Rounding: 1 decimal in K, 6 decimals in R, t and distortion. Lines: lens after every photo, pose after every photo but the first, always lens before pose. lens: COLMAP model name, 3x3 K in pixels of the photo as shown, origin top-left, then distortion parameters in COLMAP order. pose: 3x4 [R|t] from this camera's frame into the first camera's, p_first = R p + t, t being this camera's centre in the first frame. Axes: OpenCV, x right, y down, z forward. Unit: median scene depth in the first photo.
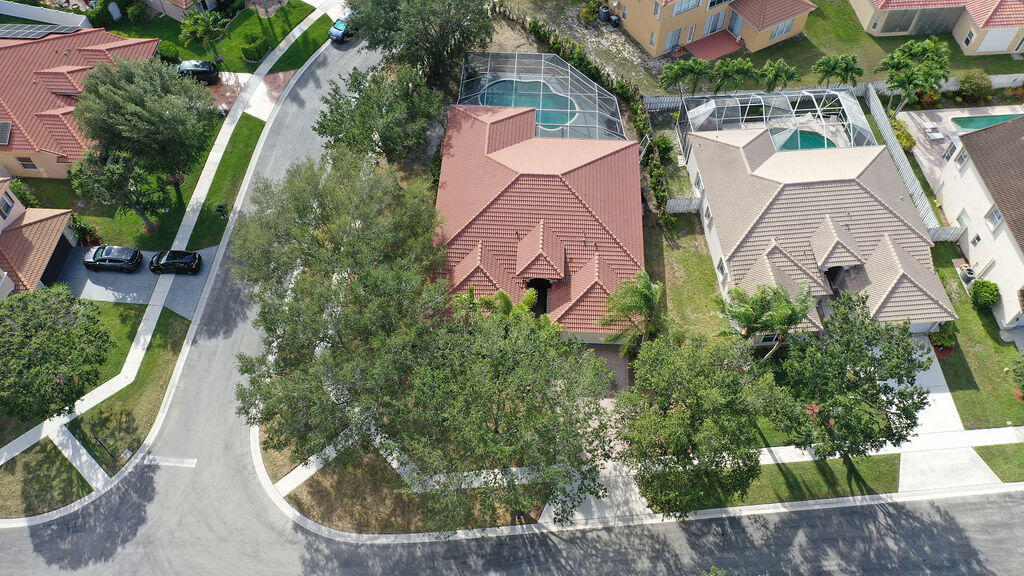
lens RADIAL K [[803.8, 0, 512.0], [0, 803.8, 288.0], [0, 0, 1]] dist [-0.013455, -0.010619]
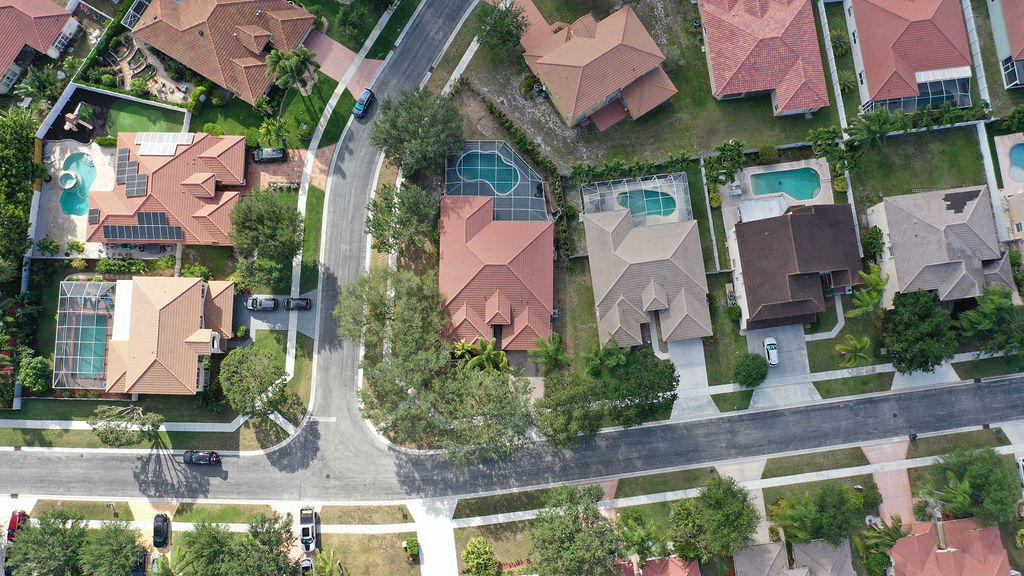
lens RADIAL K [[803.8, 0, 512.0], [0, 803.8, 288.0], [0, 0, 1]] dist [-0.013455, -0.010619]
pose [[0.999041, -0.042591, 0.010173, 0.052524], [0.032788, 0.881571, 0.470912, -0.983542], [-0.029025, -0.470126, 0.882122, -0.649448]]
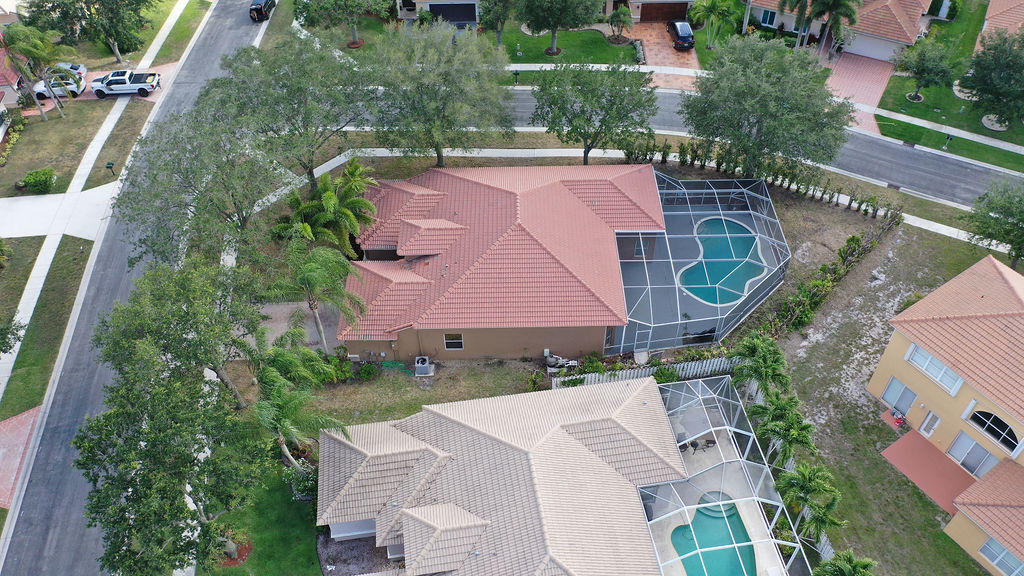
lens RADIAL K [[803.8, 0, 512.0], [0, 803.8, 288.0], [0, 0, 1]] dist [-0.013455, -0.010619]
pose [[0.064432, 0.717385, -0.693691, 0.729328], [-0.817486, 0.436622, 0.375605, -0.439164], [0.572334, 0.542881, 0.614584, 0.525574]]
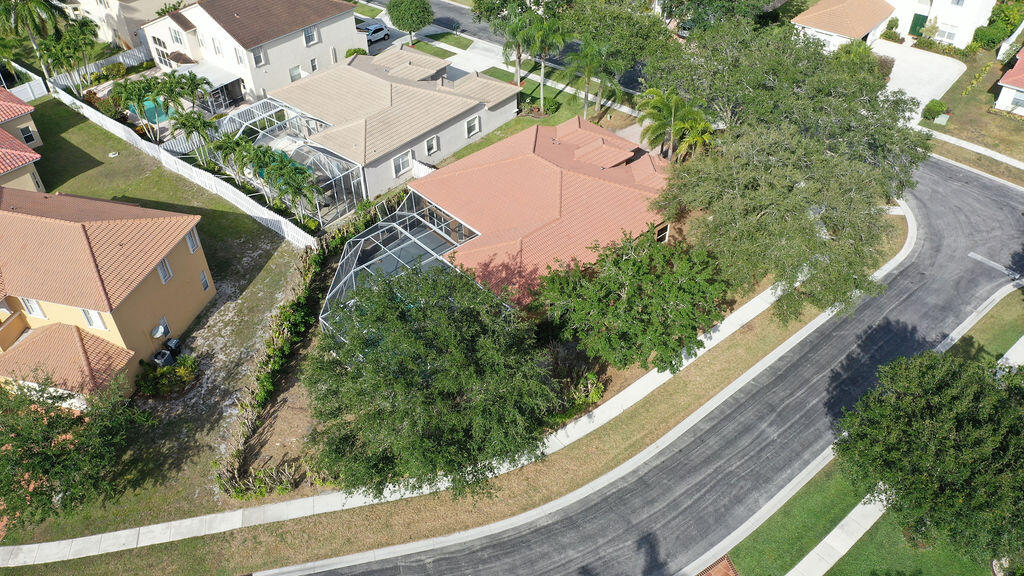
lens RADIAL K [[803.8, 0, 512.0], [0, 803.8, 288.0], [0, 0, 1]] dist [-0.013455, -0.010619]
pose [[-0.707636, -0.447764, 0.546587, -0.531582], [0.590753, 0.049463, 0.805335, -0.942118], [-0.387637, 0.892782, 0.229516, 0.965753]]
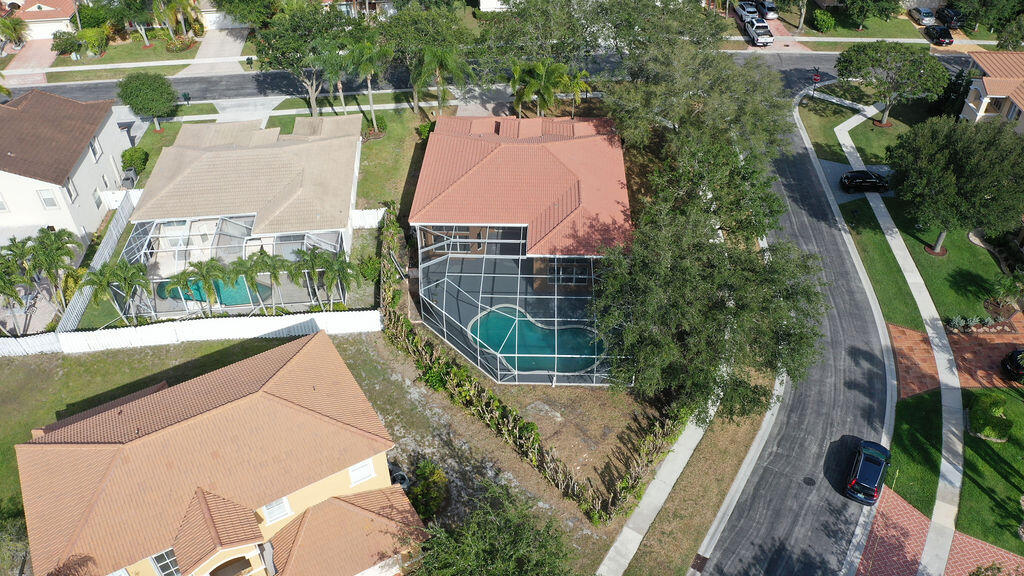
lens RADIAL K [[803.8, 0, 512.0], [0, 803.8, 288.0], [0, 0, 1]] dist [-0.013455, -0.010619]
pose [[-0.999863, 0.016501, -0.001211, 0.054687], [-0.002710, -0.091135, 0.995835, -1.196320], [0.016322, 0.995702, 0.091167, 1.126629]]
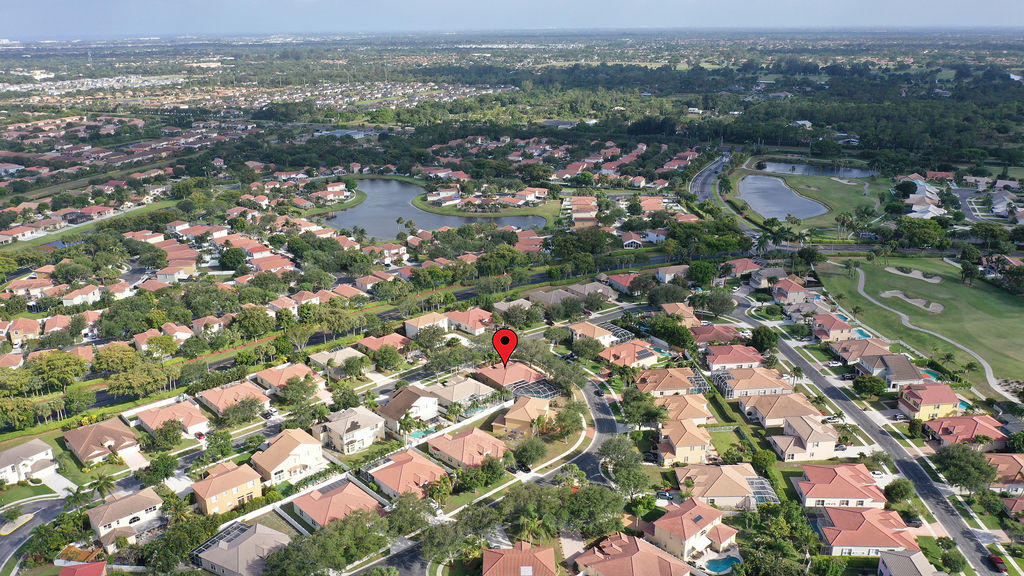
lens RADIAL K [[803.8, 0, 512.0], [0, 803.8, 288.0], [0, 0, 1]] dist [-0.013455, -0.010619]
pose [[-0.783567, 0.213983, -0.583296, 2.802488], [-0.501839, 0.335527, 0.797232, -4.234006], [0.366305, 0.917406, -0.155523, 1.364782]]
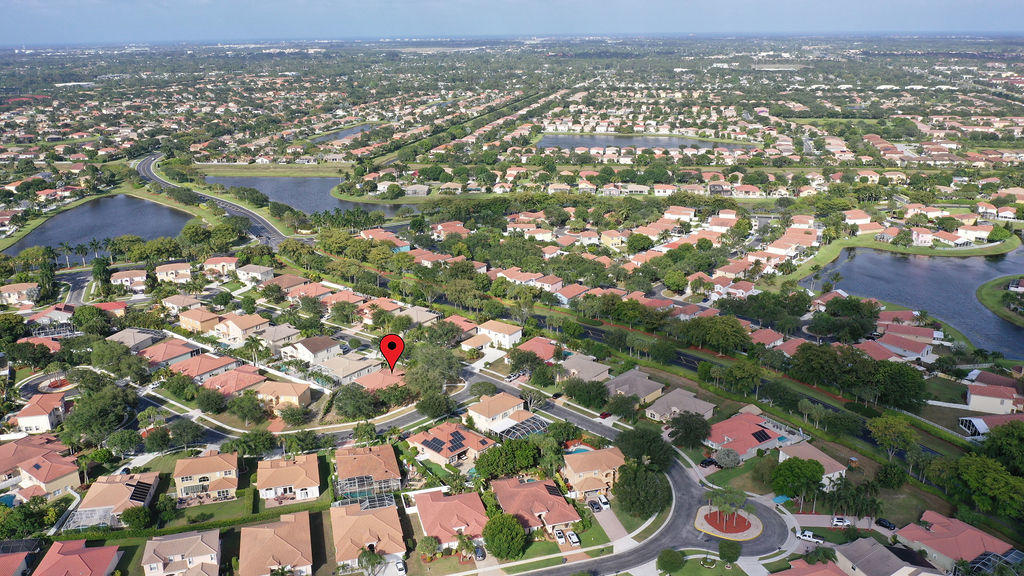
lens RADIAL K [[803.8, 0, 512.0], [0, 803.8, 288.0], [0, 0, 1]] dist [-0.013455, -0.010619]
pose [[-0.753007, -0.194770, 0.628526, -3.413910], [0.549746, 0.338703, 0.763583, -3.499285], [-0.361607, 0.920513, -0.147971, 0.997238]]
